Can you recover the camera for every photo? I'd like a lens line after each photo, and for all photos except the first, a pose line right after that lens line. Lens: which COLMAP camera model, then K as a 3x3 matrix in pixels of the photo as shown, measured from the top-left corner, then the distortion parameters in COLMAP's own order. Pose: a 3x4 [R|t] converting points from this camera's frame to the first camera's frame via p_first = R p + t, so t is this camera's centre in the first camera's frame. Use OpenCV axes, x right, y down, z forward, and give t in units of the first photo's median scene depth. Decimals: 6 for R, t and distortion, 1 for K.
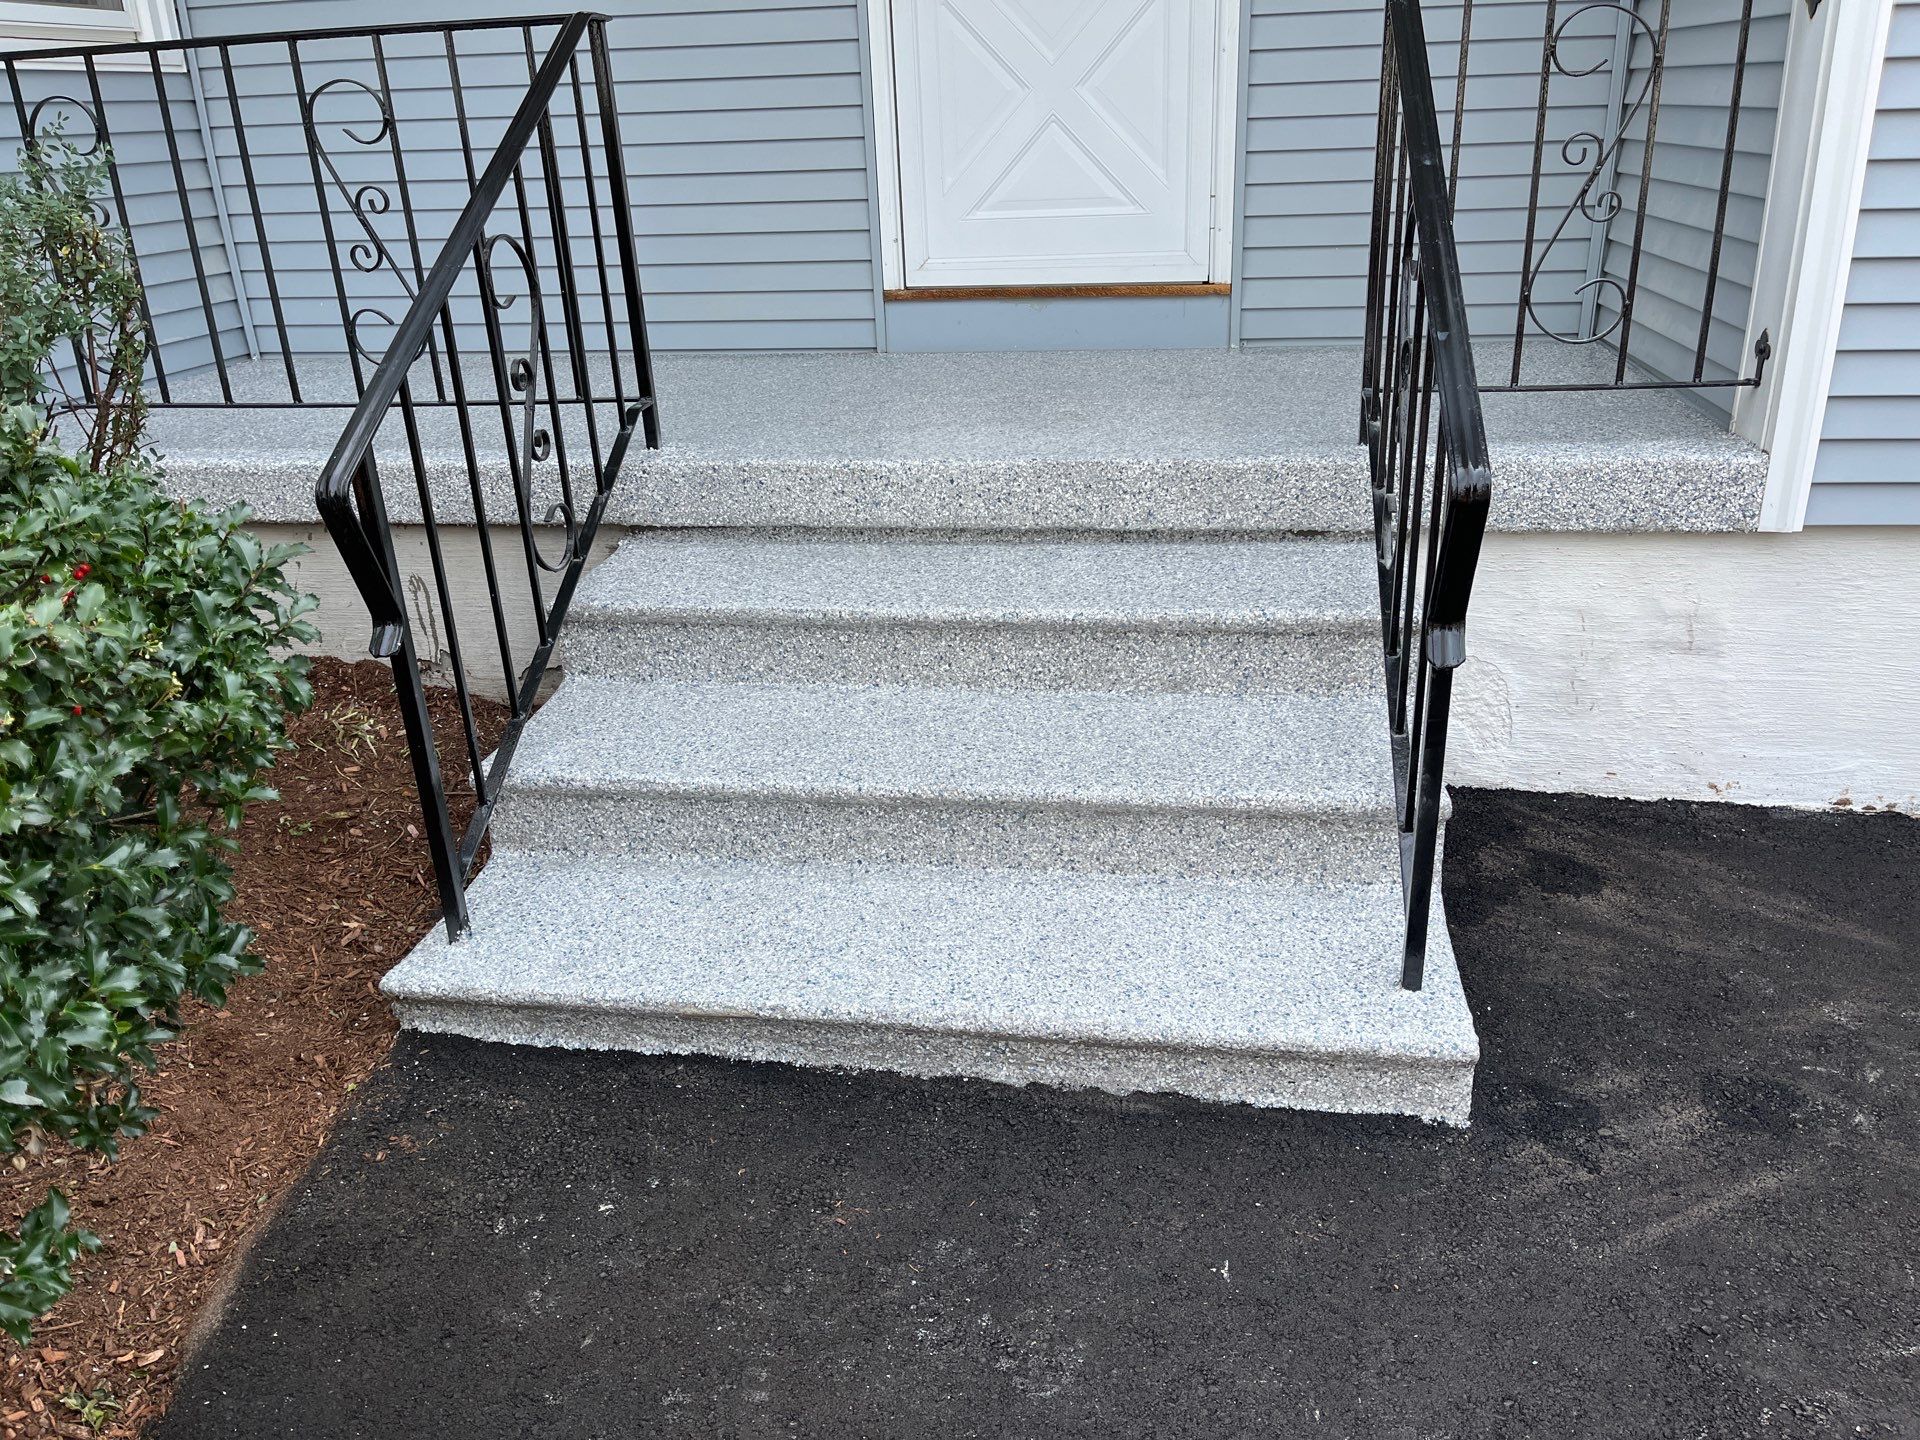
lens RADIAL K [[1455.3, 0, 965.1], [0, 1455.3, 718.6], [0, 0, 1]] dist [0.045648, -0.058524]
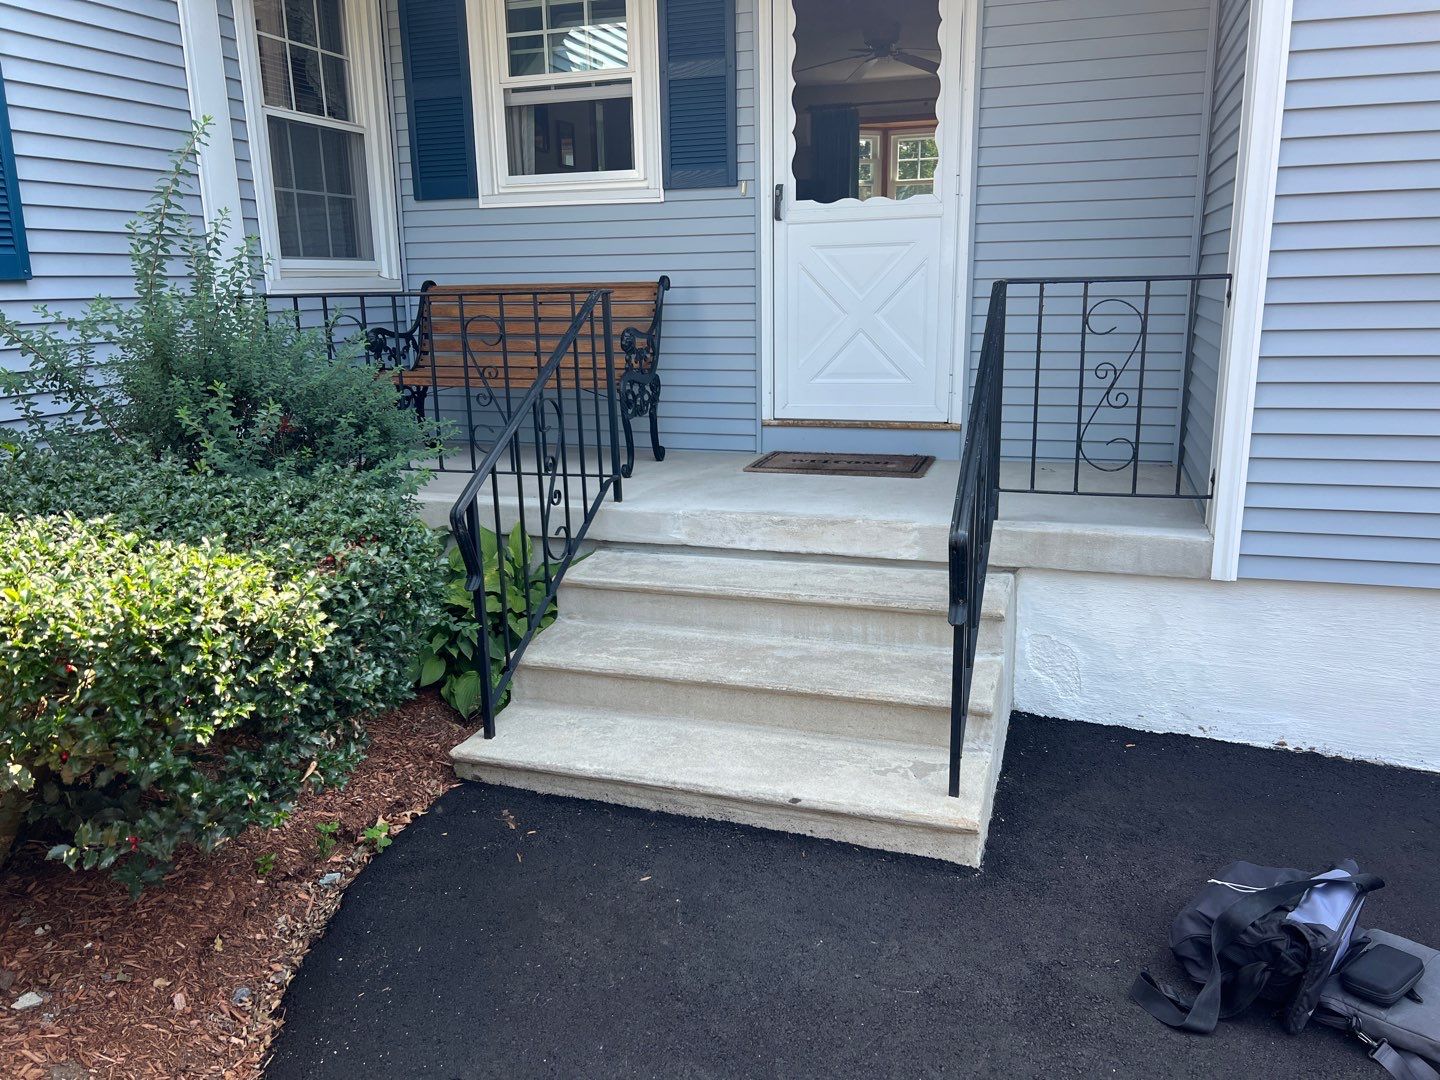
lens RADIAL K [[1080.3, 0, 720.0], [0, 1080.3, 540.0], [0, 0, 1]] dist [0.098826, -0.141010]
pose [[0.986591, 0.056608, -0.153080, 0.148656], [-0.078979, 0.986384, -0.144252, 0.061764], [0.142829, 0.154408, 0.977629, -0.378567]]
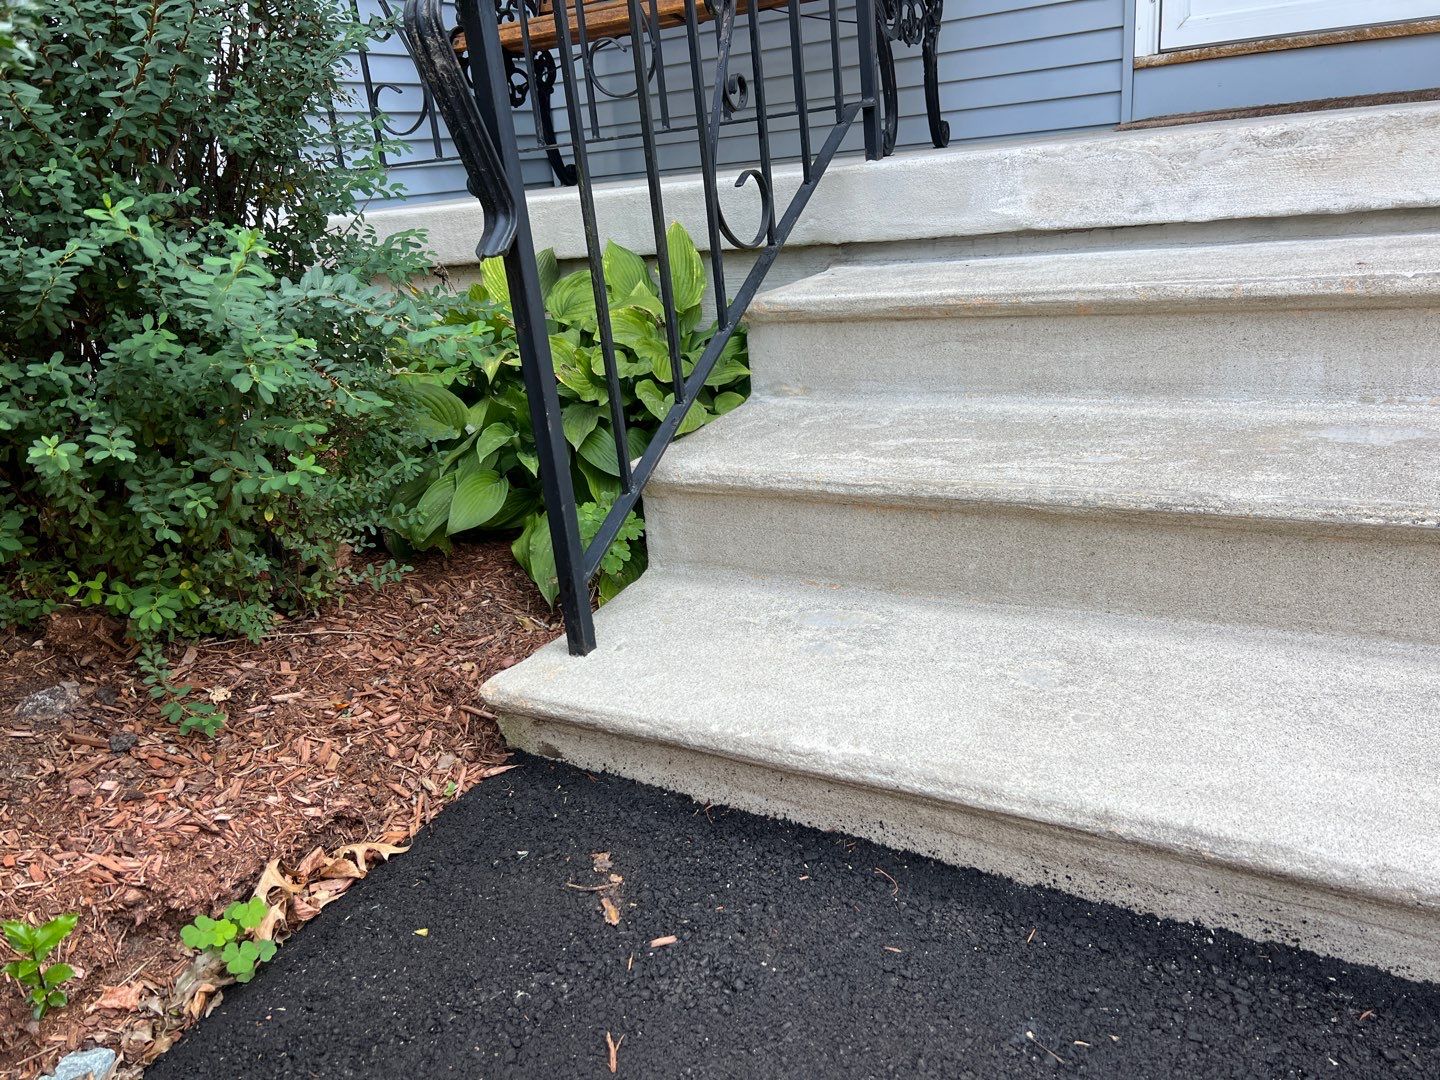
lens RADIAL K [[1089.8, 0, 714.4], [0, 1089.8, 546.0], [0, 0, 1]] dist [0.056104, -0.060935]
pose [[0.933034, 0.065489, -0.353779, -0.052773], [-0.077382, 0.996810, -0.019559, 0.081419], [0.351369, 0.045626, 0.935125, 0.371054]]
